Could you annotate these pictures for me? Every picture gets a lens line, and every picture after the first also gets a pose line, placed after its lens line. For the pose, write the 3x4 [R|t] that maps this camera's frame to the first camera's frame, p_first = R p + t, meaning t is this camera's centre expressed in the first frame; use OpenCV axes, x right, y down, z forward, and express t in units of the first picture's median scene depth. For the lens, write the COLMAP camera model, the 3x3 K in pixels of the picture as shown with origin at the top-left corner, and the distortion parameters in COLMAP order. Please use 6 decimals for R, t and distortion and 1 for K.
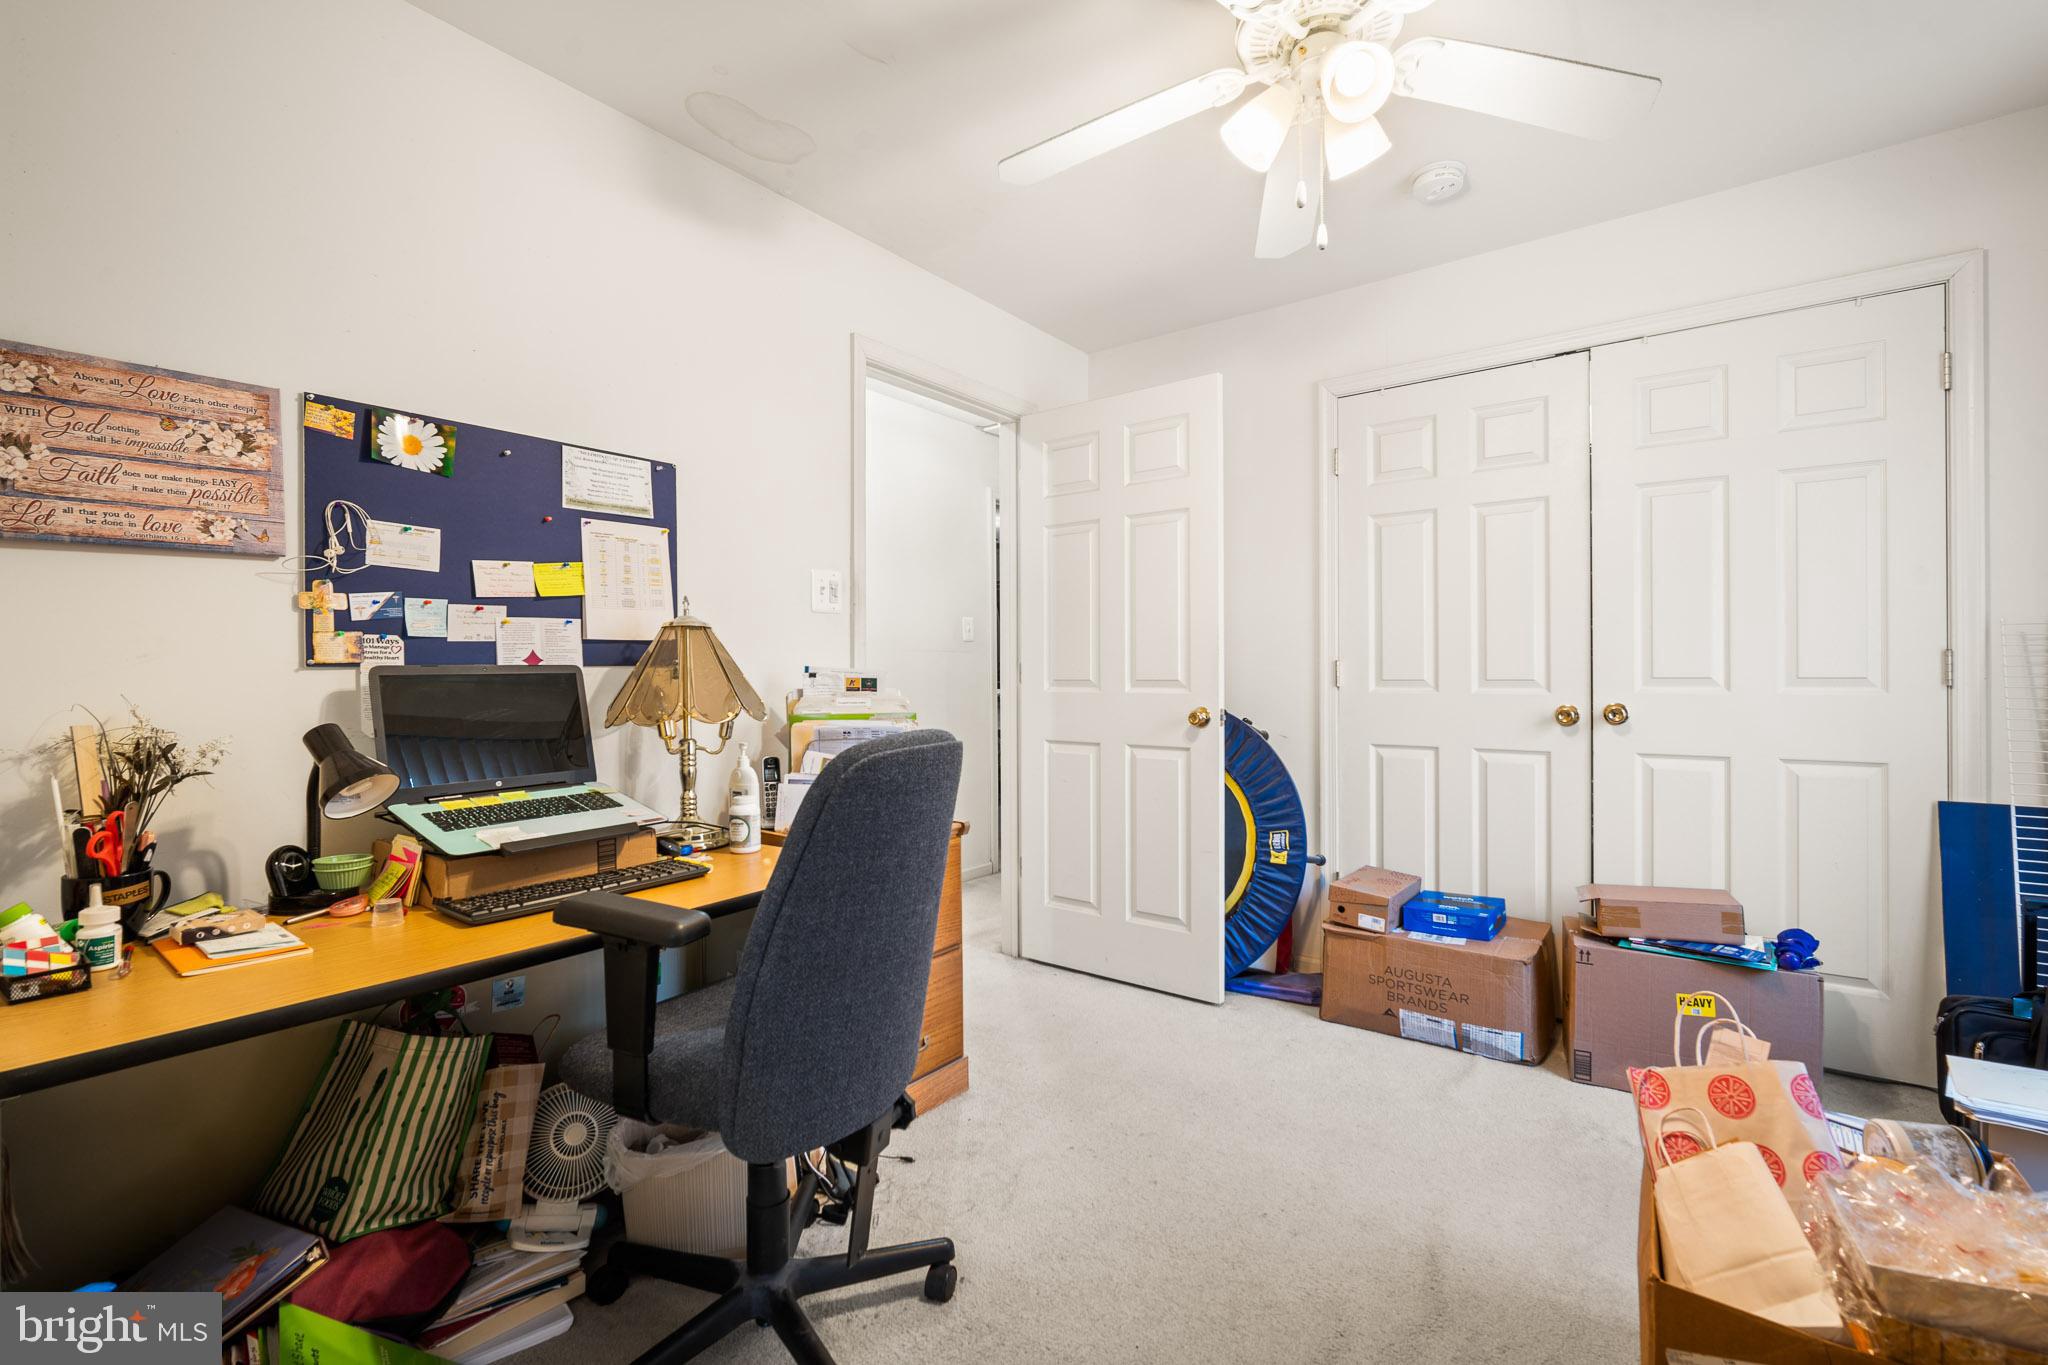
lens RADIAL K [[887.6, 0, 1022.3], [0, 887.6, 681.3], [0, 0, 1]] dist [-0.002252, -0.000100]
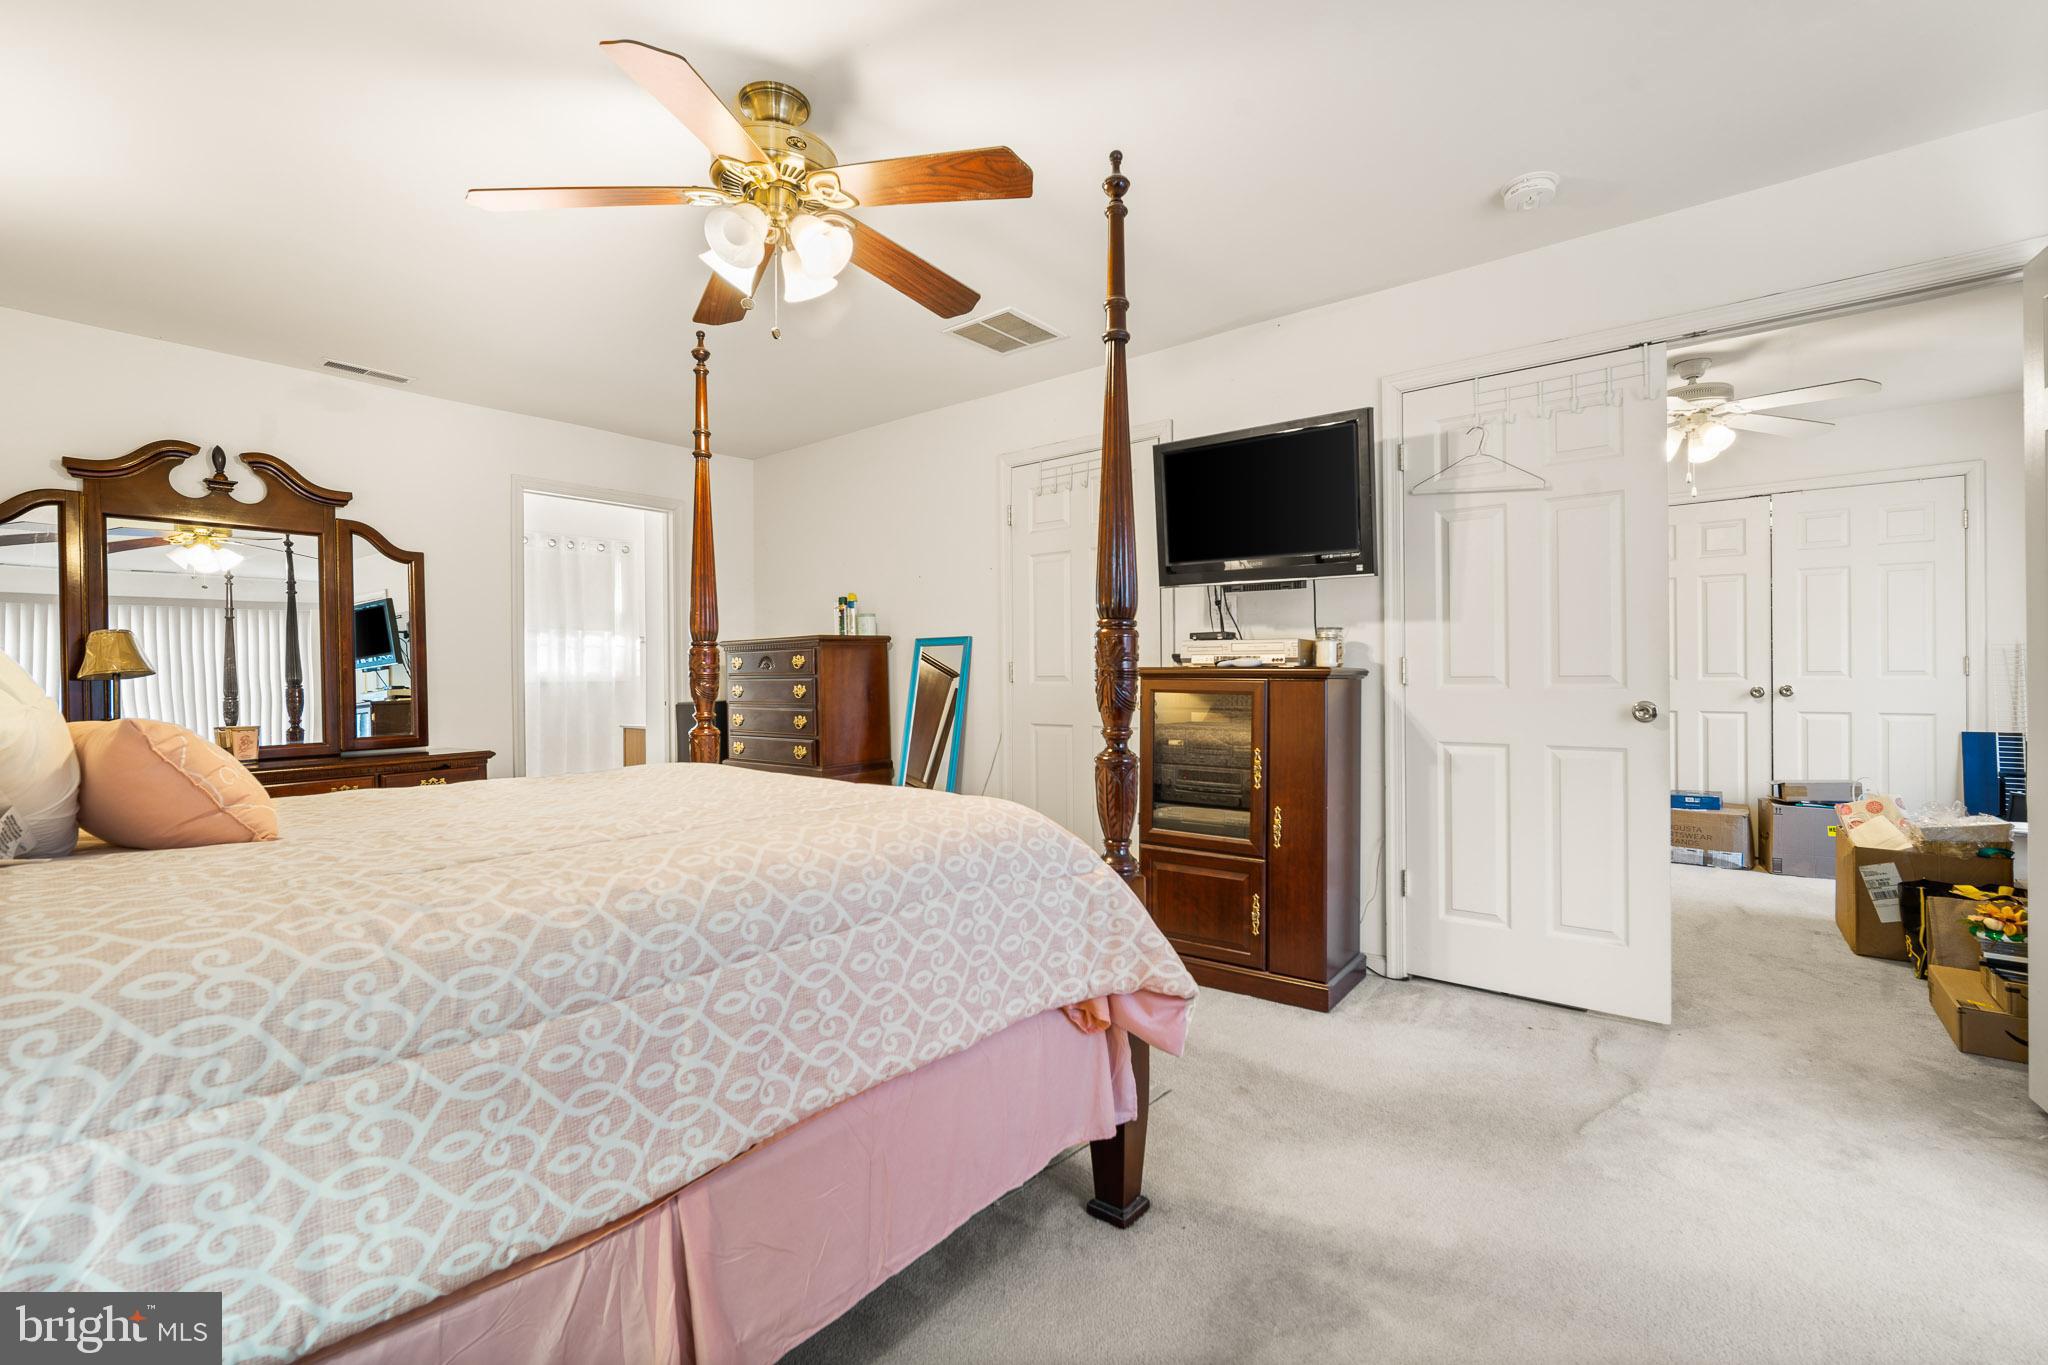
lens RADIAL K [[887.6, 0, 1022.2], [0, 887.6, 679.8], [0, 0, 1]] dist [-0.002252, -0.000100]
pose [[0.999217, -0.001470, -0.039527, -0.925631], [0.001449, 0.999999, -0.000546, 0.012976], [0.039528, 0.000488, 0.999218, -0.994263]]
